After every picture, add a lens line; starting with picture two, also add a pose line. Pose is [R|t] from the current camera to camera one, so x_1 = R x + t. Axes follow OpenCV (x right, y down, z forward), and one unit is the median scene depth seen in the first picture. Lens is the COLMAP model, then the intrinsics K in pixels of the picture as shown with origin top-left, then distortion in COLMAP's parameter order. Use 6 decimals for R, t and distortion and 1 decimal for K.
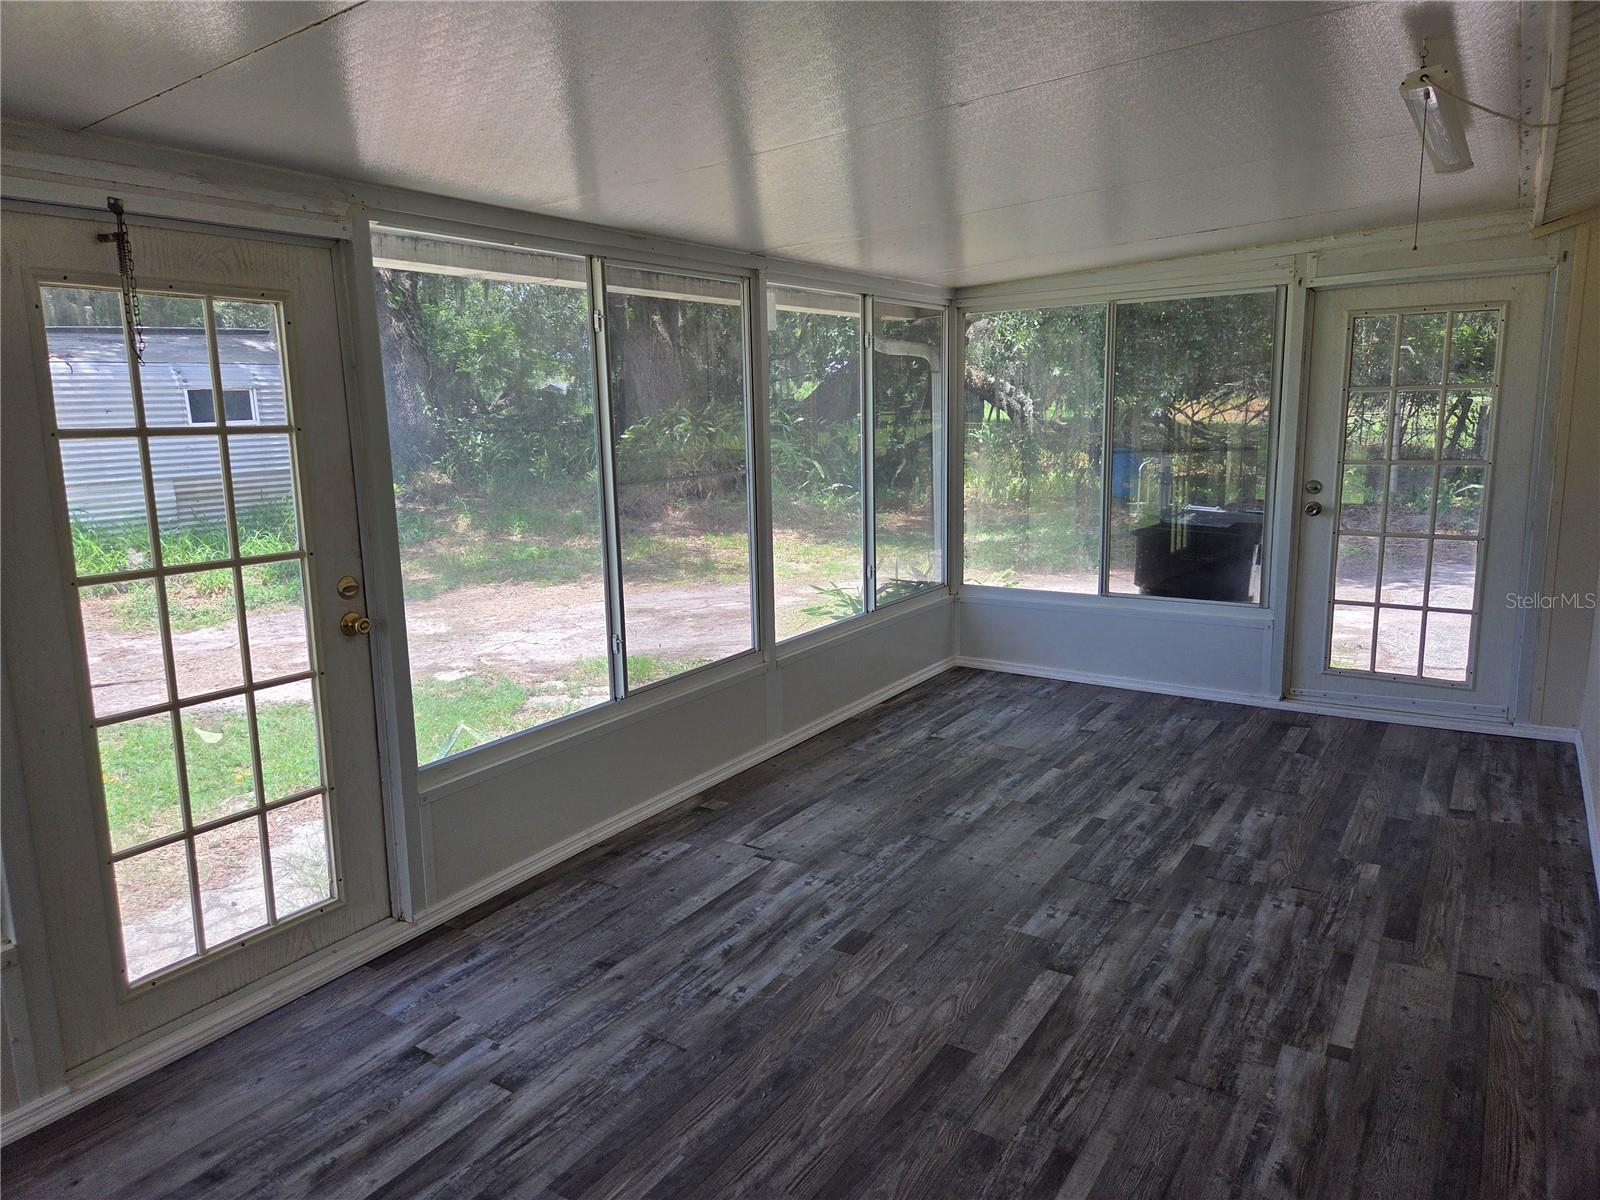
lens RADIAL K [[1071.7, 0, 795.7], [0, 1071.7, 597.9], [0, 0, 1]] dist [0.025002, -0.023903]
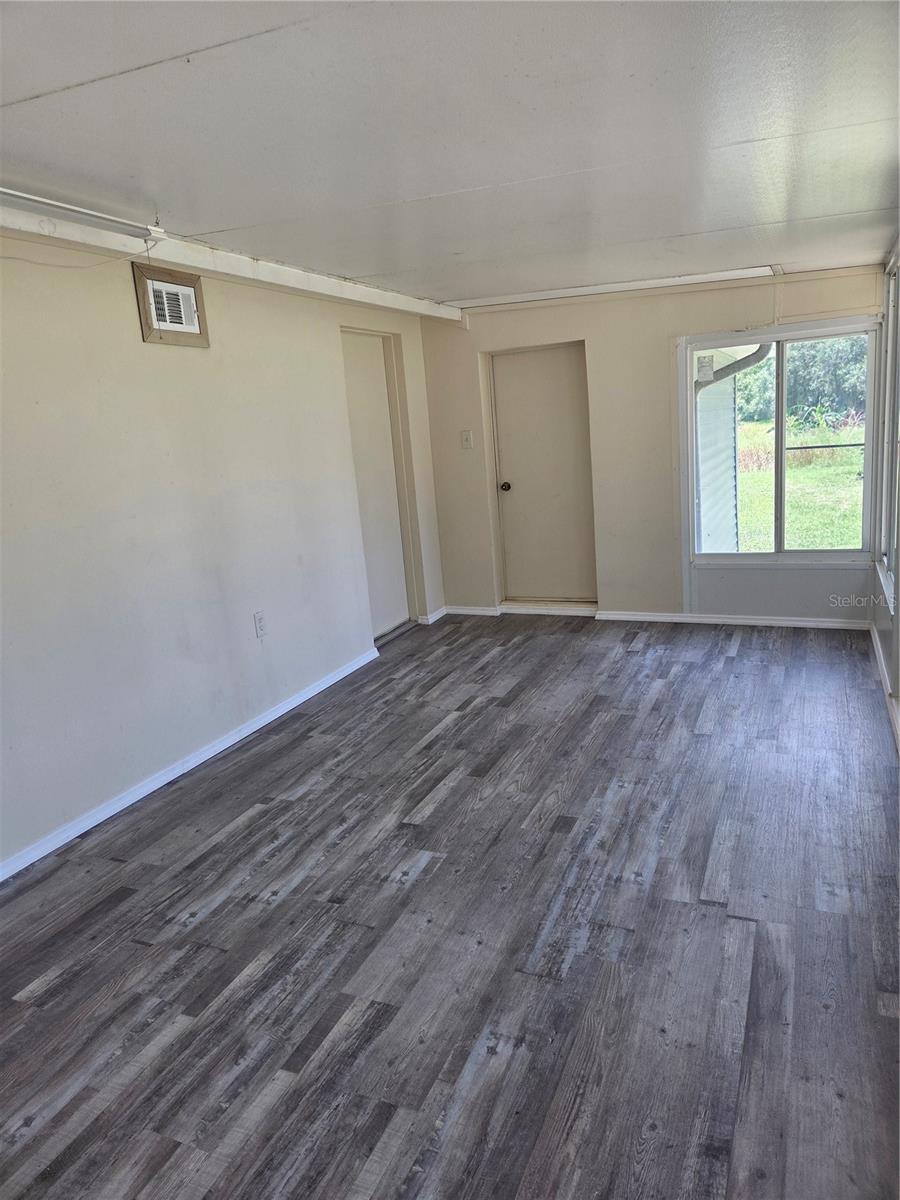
lens RADIAL K [[803.8, 0, 453.8], [0, 803.8, 602.2], [0, 0, 1]] dist [0.025002, -0.023903]
pose [[-0.979803, 0.141619, -0.141172, 0.279538], [0.078355, 0.921441, 0.380536, -0.295587], [0.183973, 0.361789, -0.913927, 1.757188]]
